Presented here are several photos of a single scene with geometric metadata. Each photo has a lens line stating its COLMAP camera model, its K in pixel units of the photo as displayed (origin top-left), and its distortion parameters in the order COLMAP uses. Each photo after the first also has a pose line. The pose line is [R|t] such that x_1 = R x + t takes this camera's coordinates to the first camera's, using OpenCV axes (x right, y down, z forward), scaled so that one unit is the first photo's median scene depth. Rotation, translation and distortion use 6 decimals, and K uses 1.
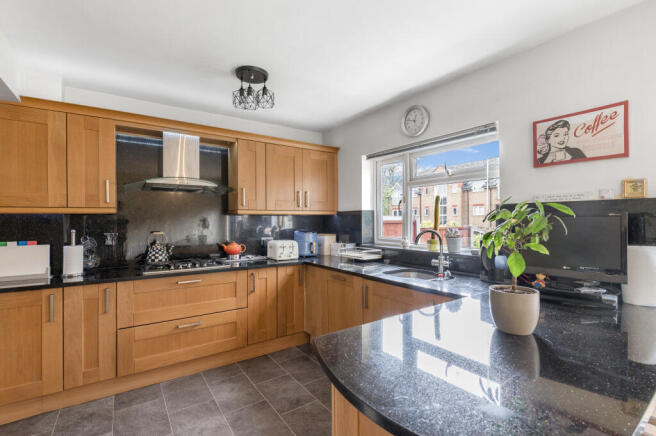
lens RADIAL K [[297.4, 0, 328.2], [0, 297.4, 218.2], [0, 0, 1]] dist [-0.003613, -0.000305]
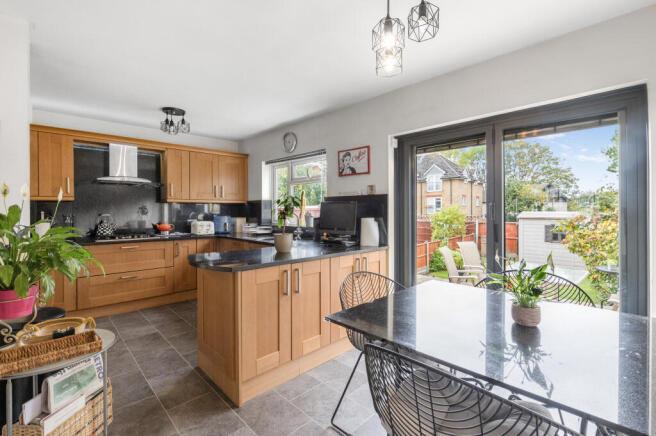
lens RADIAL K [[297.4, 0, 333.1], [0, 297.4, 210.0], [0, 0, 1]] dist [-0.003613, -0.000305]
pose [[0.986346, 0.001252, 0.164681, 0.258625], [-0.002133, 0.999984, 0.005173, 0.016383], [-0.164672, -0.005454, 0.986333, -0.558578]]
